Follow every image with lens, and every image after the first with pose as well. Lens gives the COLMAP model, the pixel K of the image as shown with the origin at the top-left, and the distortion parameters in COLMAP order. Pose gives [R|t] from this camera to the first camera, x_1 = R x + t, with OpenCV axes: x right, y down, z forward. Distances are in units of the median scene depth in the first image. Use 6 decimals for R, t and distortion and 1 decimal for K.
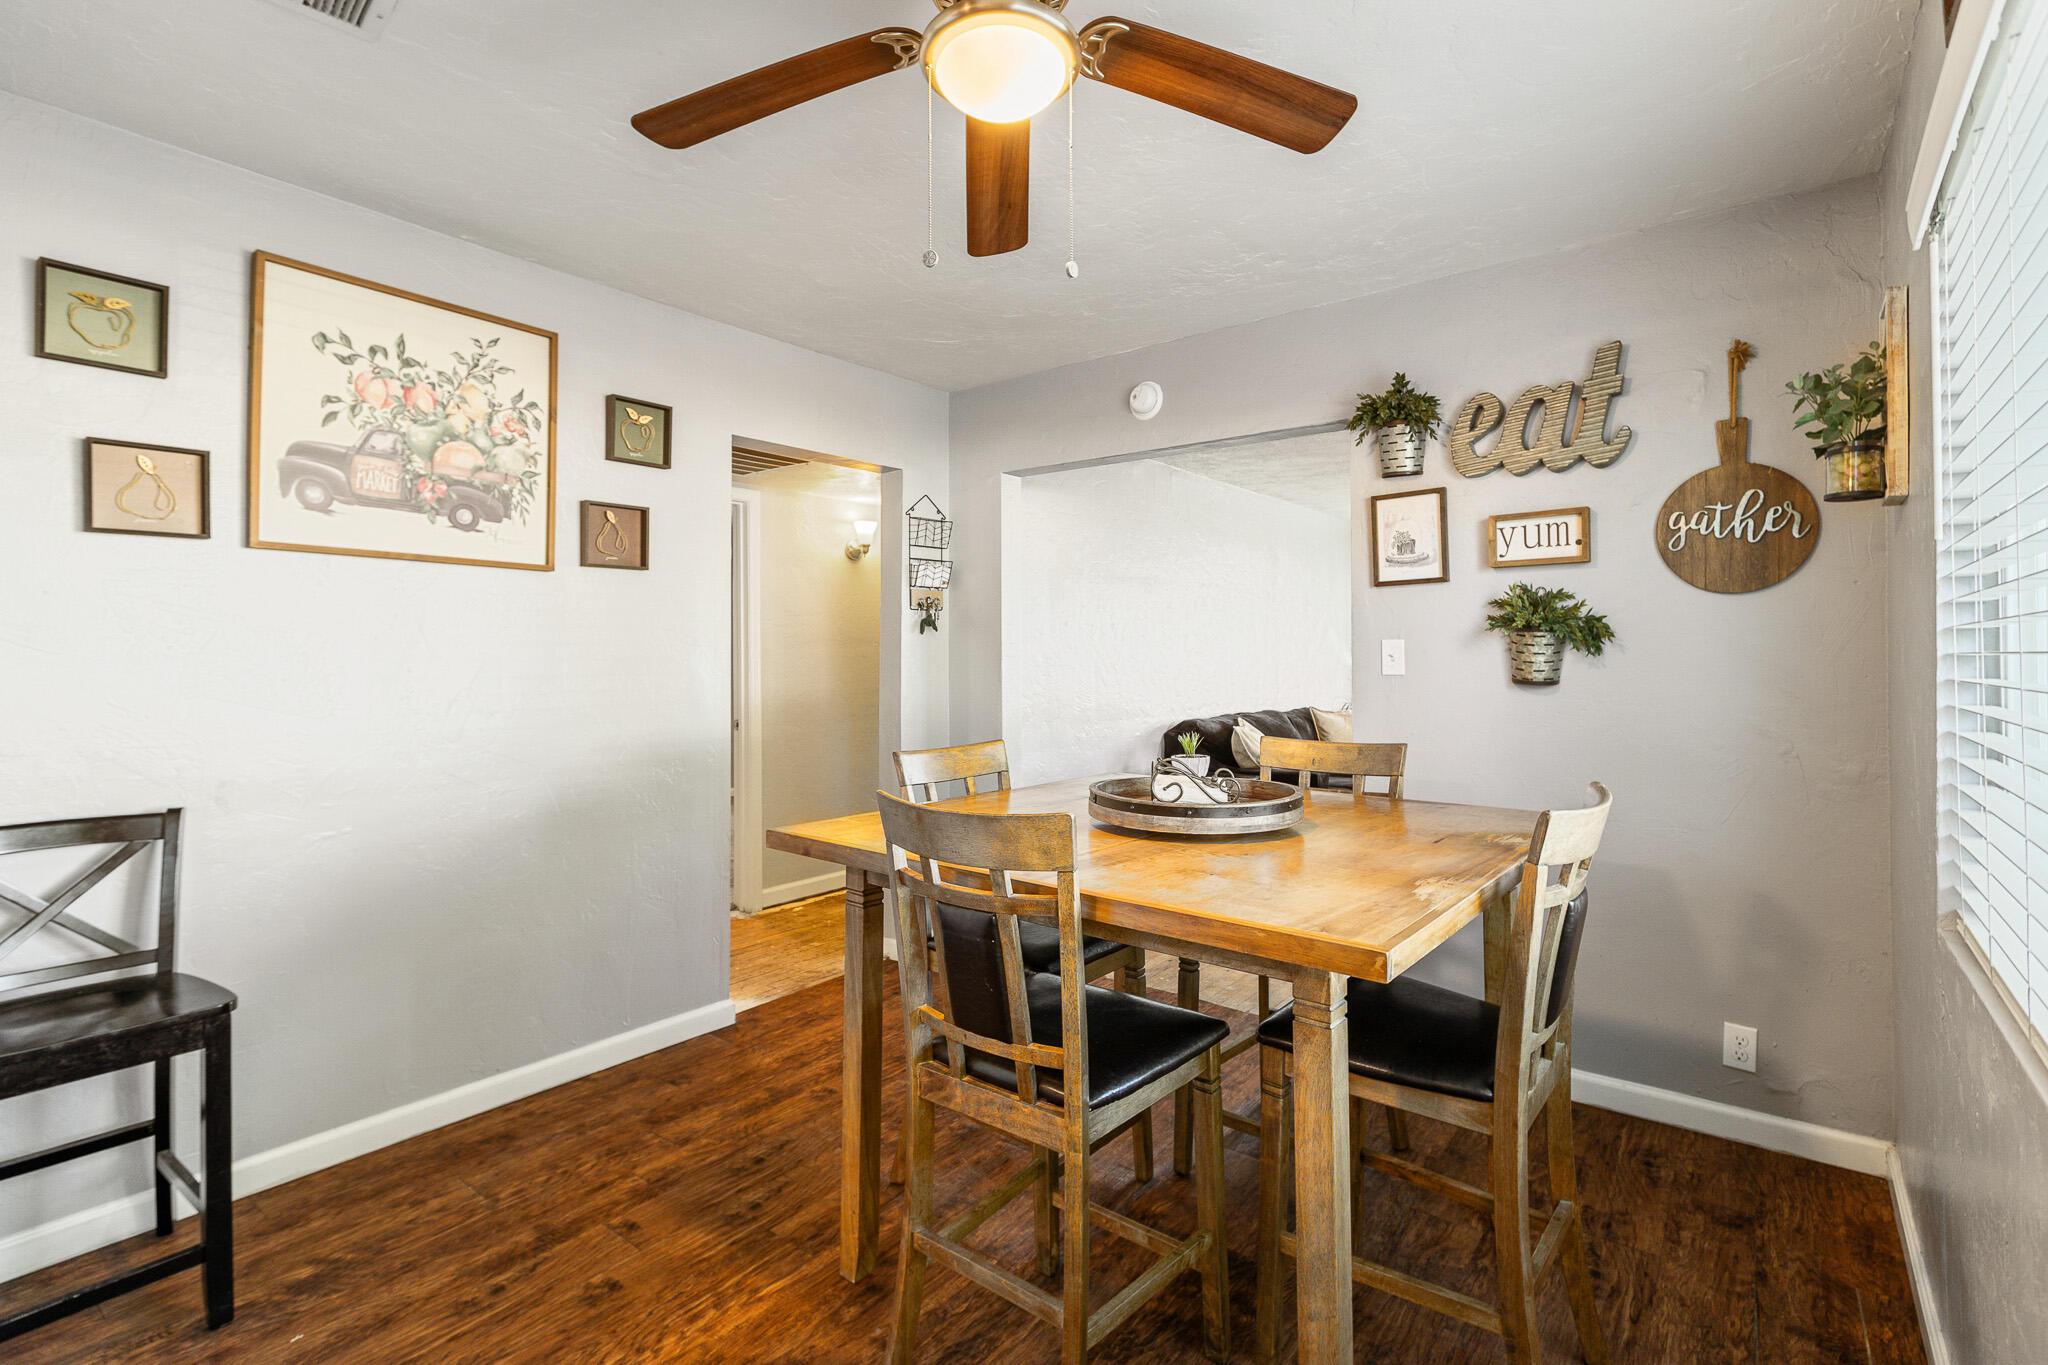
lens RADIAL K [[943.0, 0, 1018.1], [0, 943.0, 660.5], [0, 0, 1]] dist [-0.000627, 0.000044]
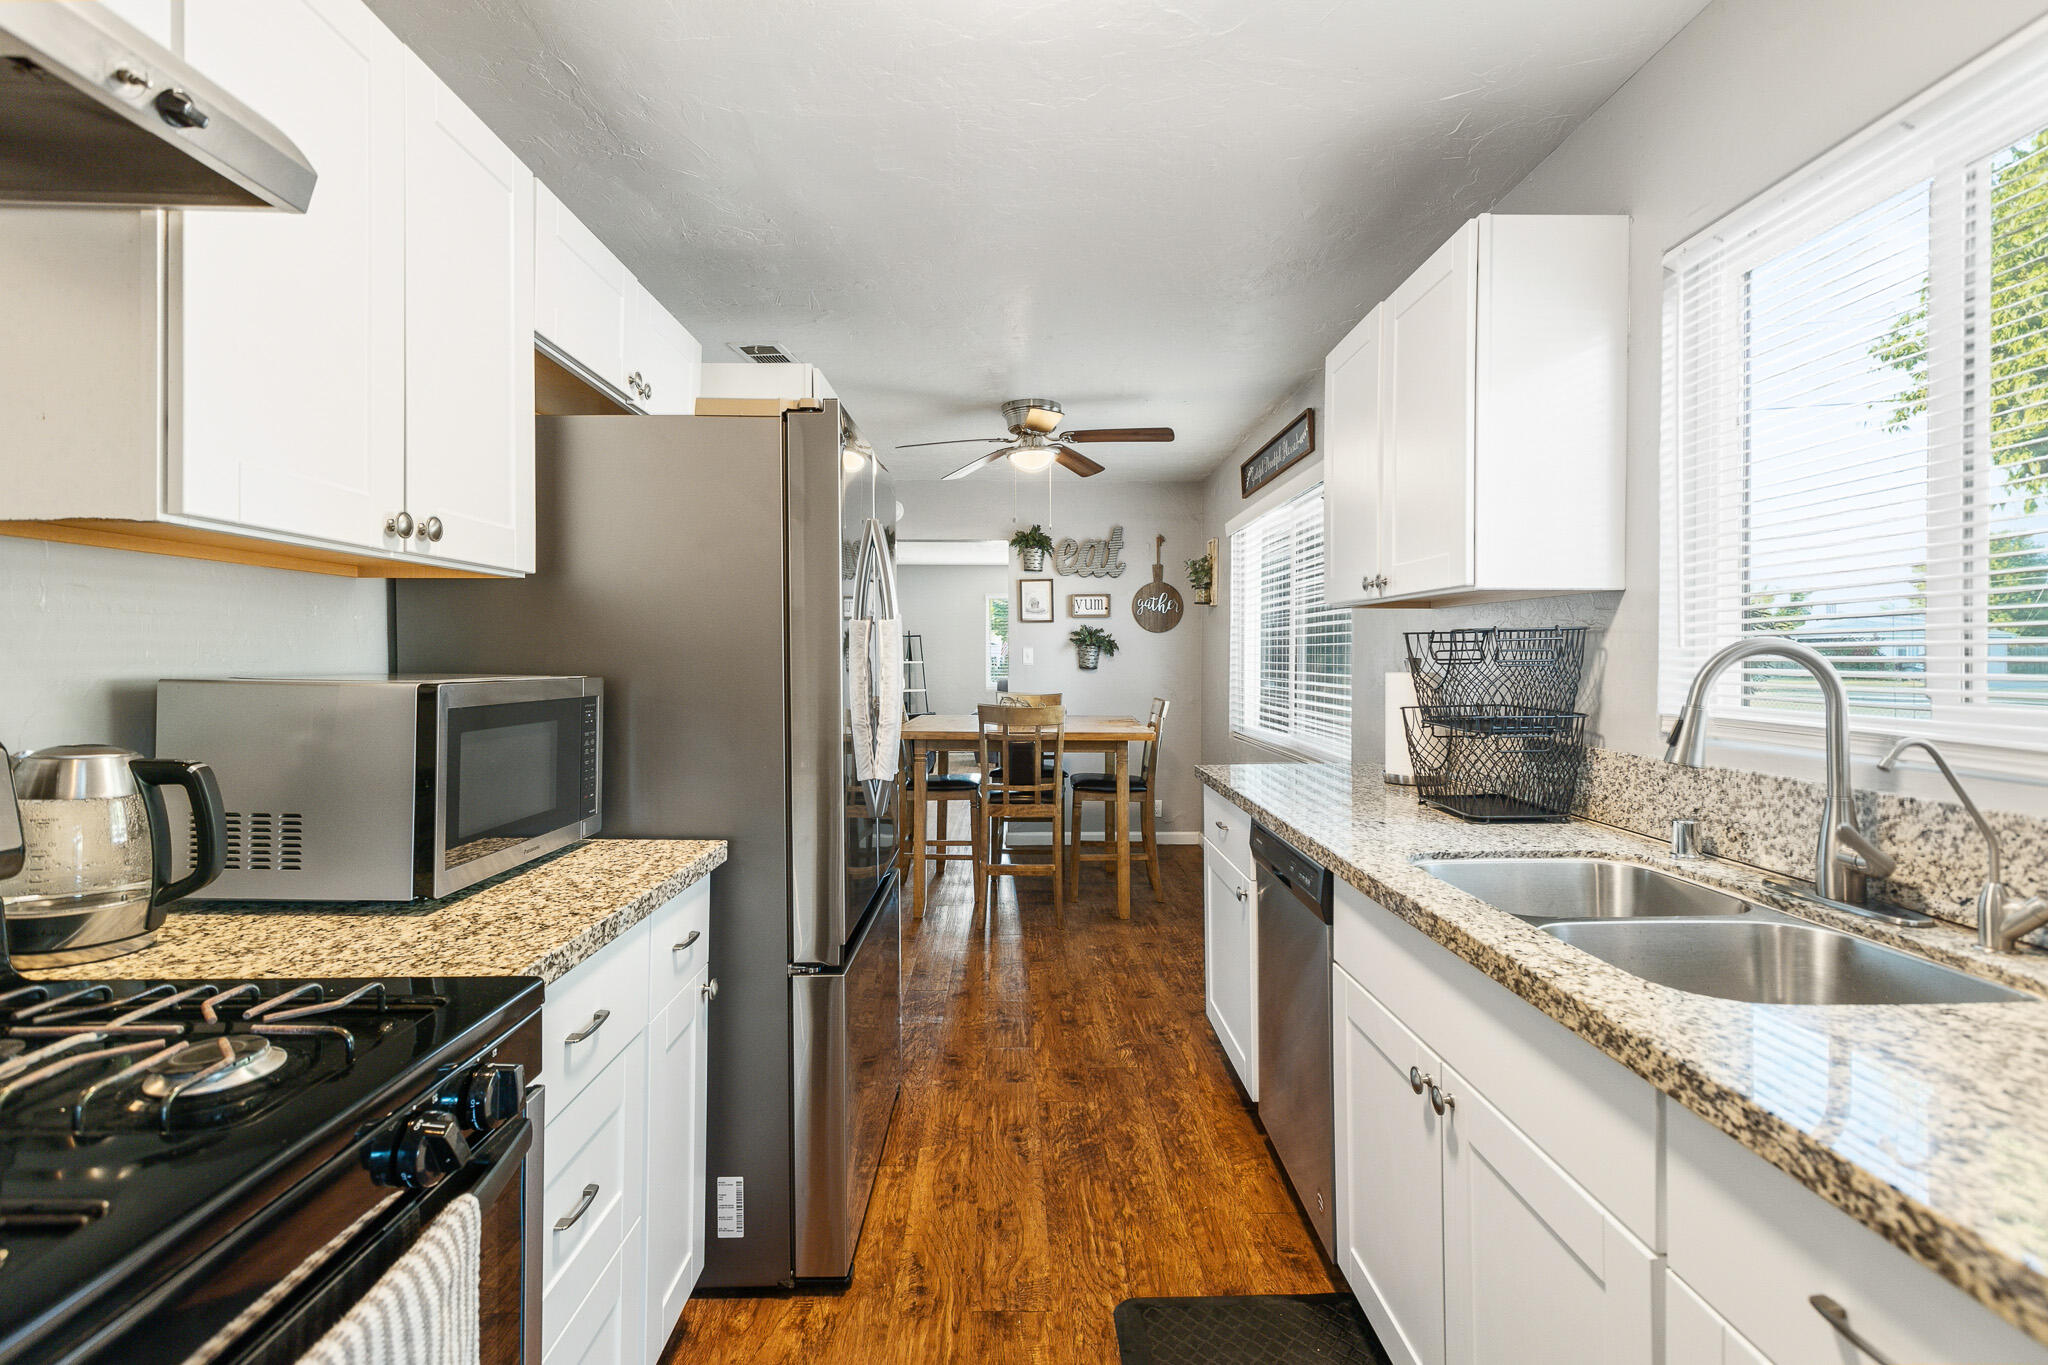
lens RADIAL K [[943.0, 0, 1018.1], [0, 943.0, 660.5], [0, 0, 1]] dist [-0.000627, 0.000044]
pose [[0.782688, 0.003177, 0.622406, -1.041428], [-0.003933, 0.999992, -0.000159, 0.006171], [-0.622402, -0.002324, 0.782695, -0.707811]]
